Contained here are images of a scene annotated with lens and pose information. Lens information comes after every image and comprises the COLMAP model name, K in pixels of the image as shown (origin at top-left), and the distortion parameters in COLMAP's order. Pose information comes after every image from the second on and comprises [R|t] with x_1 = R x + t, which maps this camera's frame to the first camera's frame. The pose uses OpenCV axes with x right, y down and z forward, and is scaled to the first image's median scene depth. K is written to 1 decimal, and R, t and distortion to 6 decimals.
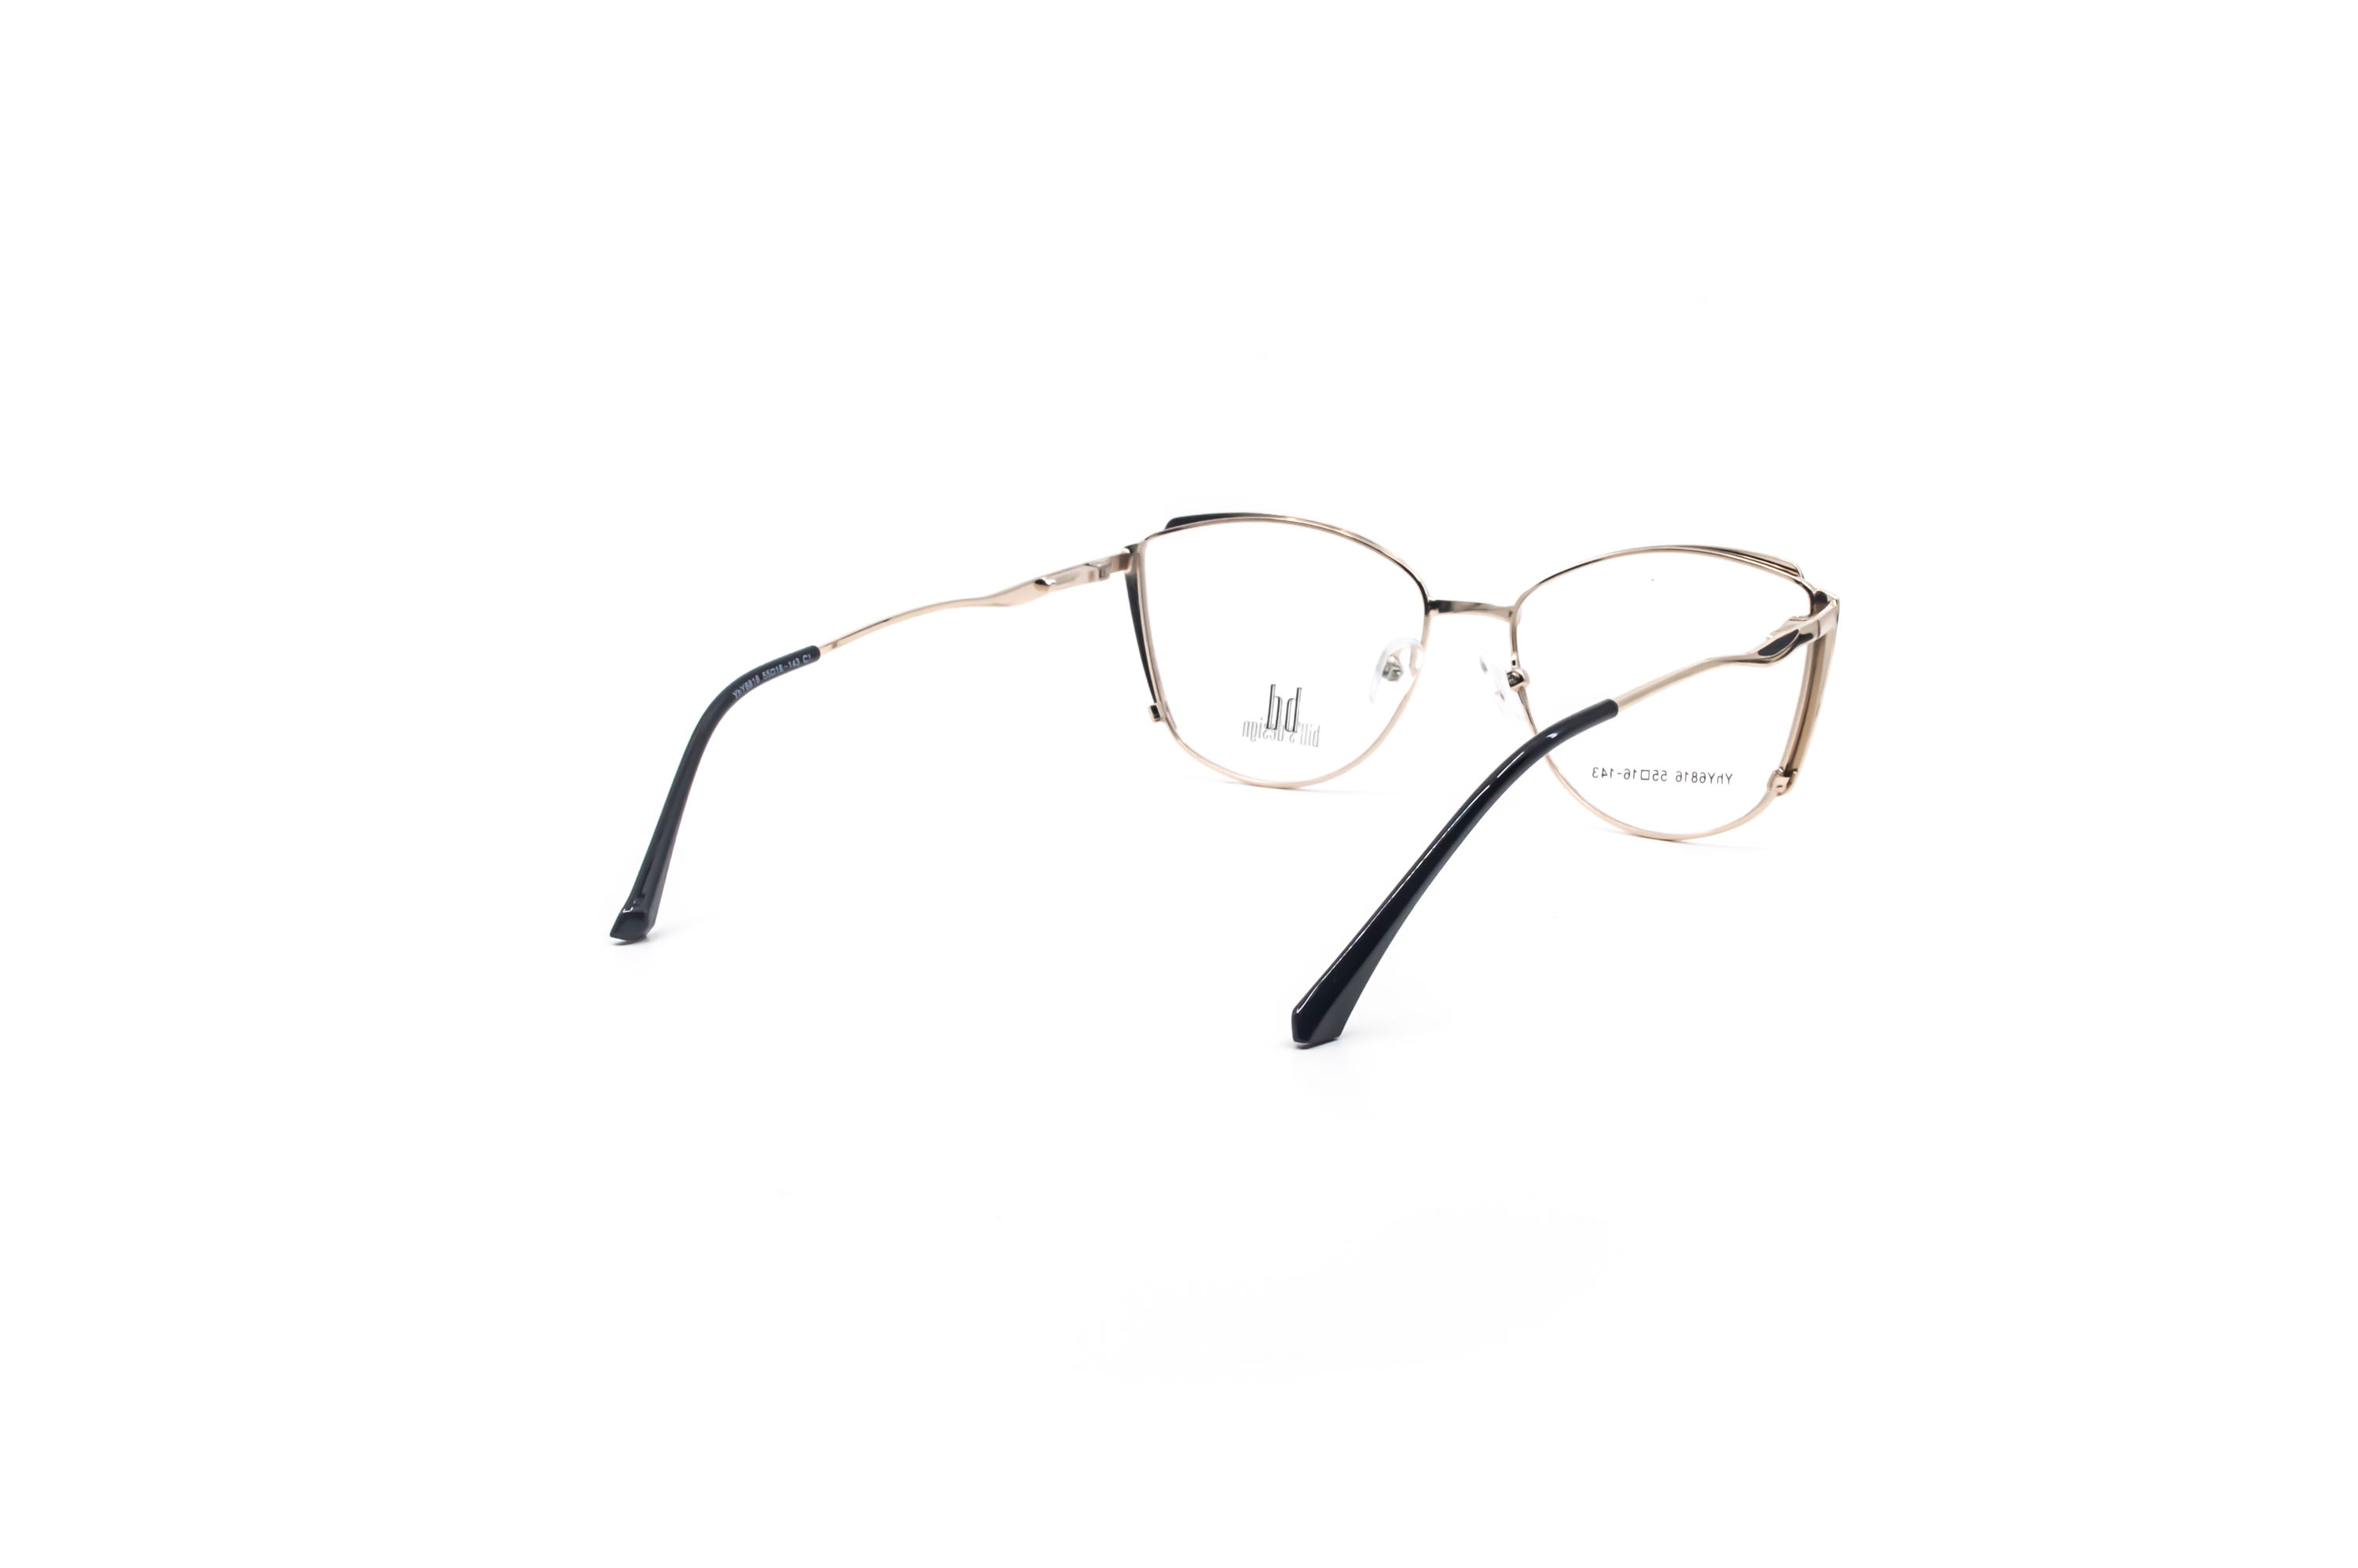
lens RADIAL K [[3017.7, 0, 1191.6], [0, 3017.7, 775.2], [0, 0, 1]] dist [-0.045381, 0.000000]
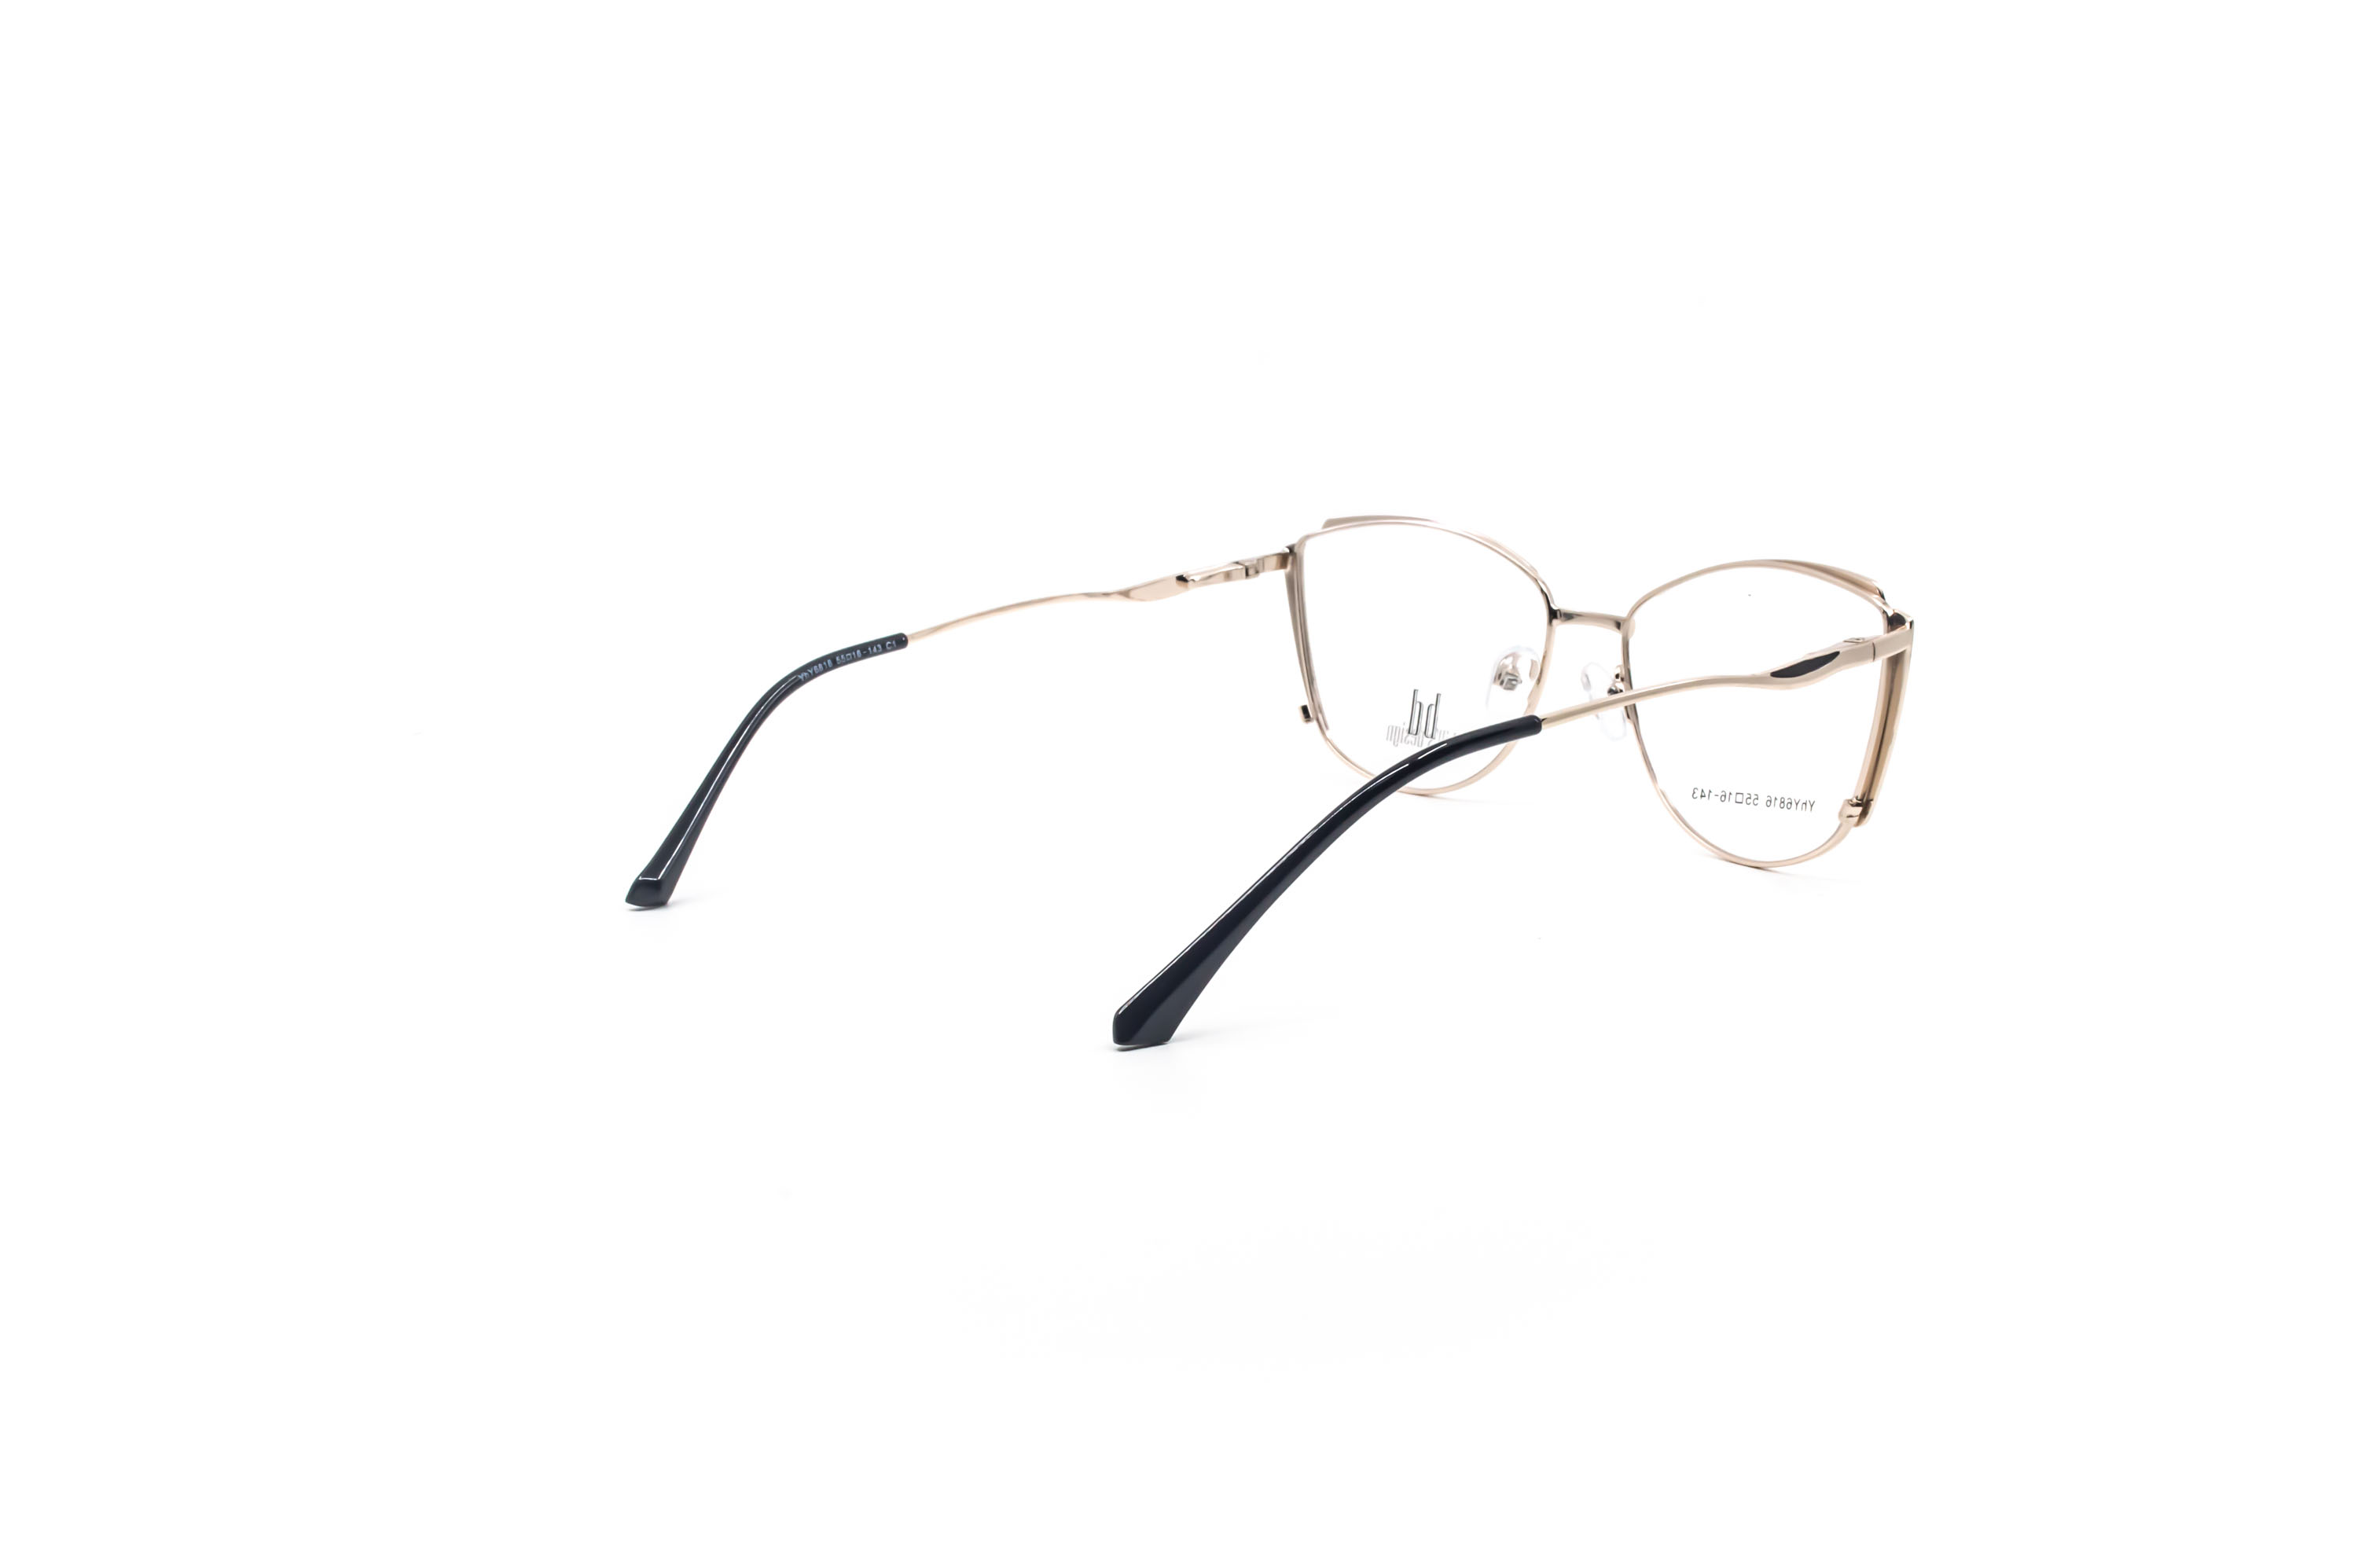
lens RADIAL K [[3017.7, 0, 1174.3], [0, 3017.7, 802.4], [0, 0, 1]] dist [-0.045381, 0.000000]
pose [[0.963758, 0.048608, -0.262310, 0.223434], [-0.045635, 0.998806, 0.017421, -0.007084], [0.262844, -0.004819, 0.964826, 0.027461]]
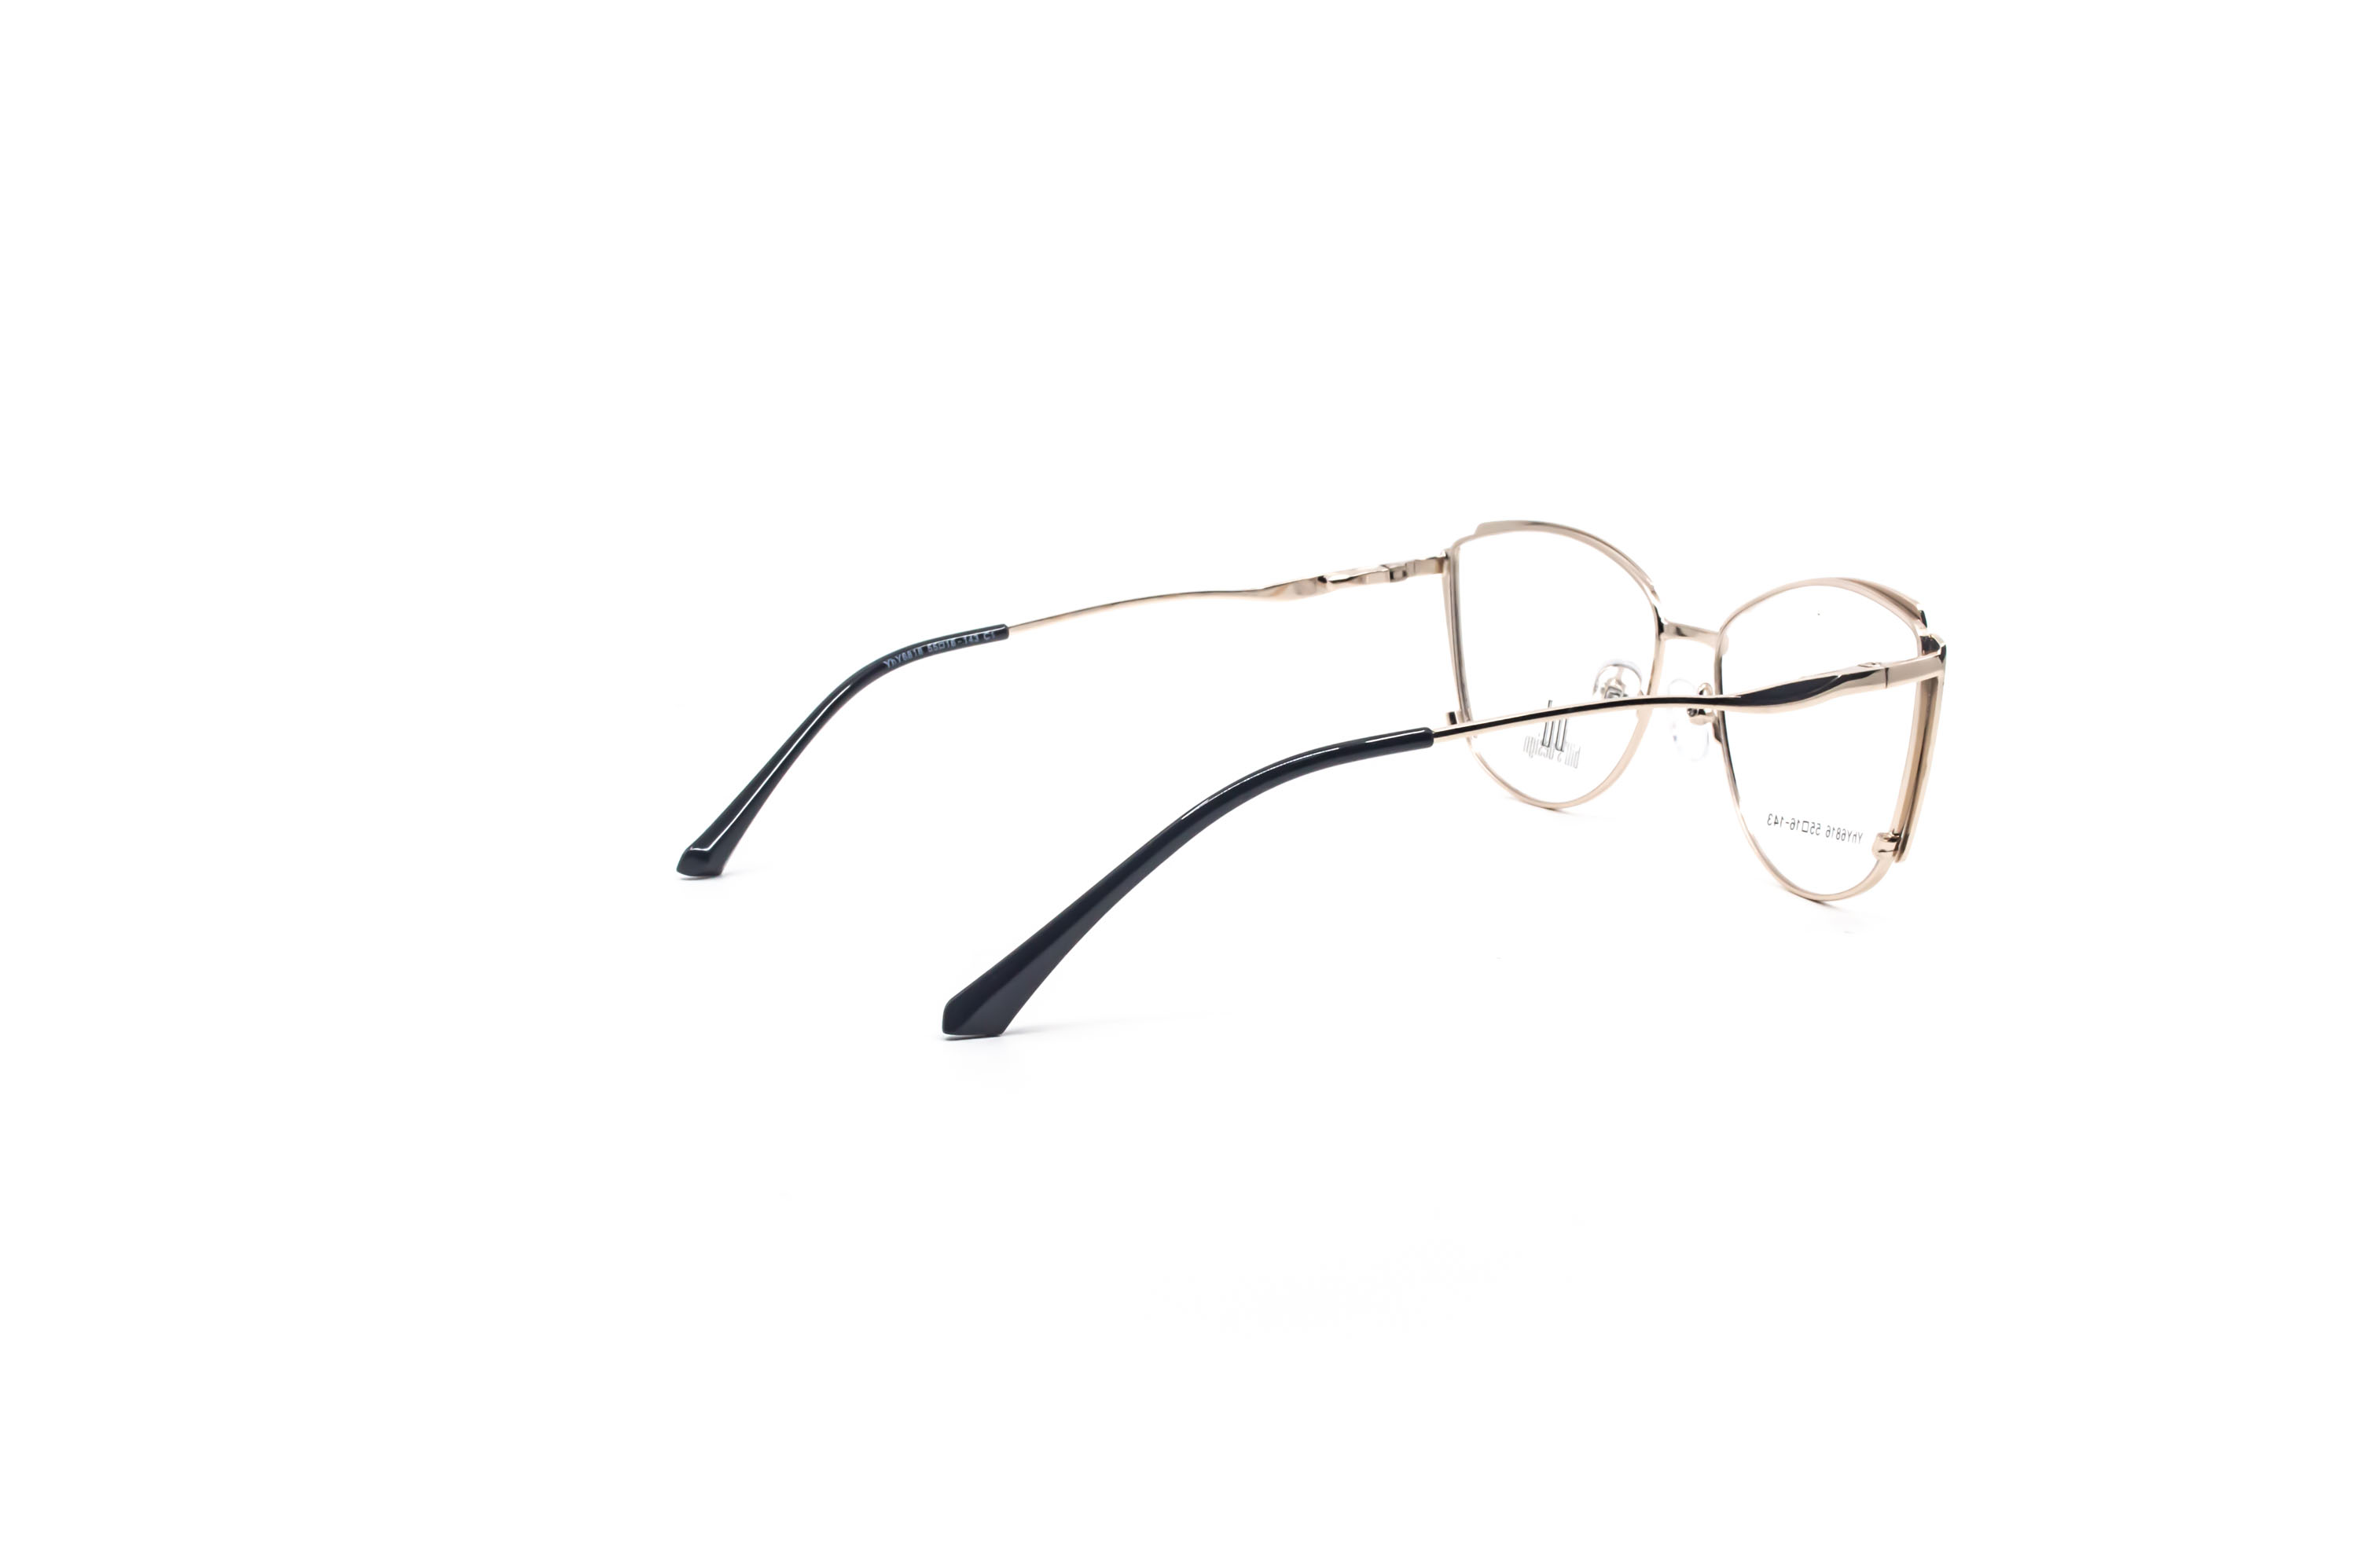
lens RADIAL K [[3017.7, 0, 1164.4], [0, 3017.7, 794.0], [0, 0, 1]] dist [-0.045381, 0.000000]
pose [[0.858932, 0.092736, -0.503623, 0.432110], [-0.087750, 0.995574, 0.033665, -0.023086], [0.504516, 0.015277, 0.863267, 0.111462]]
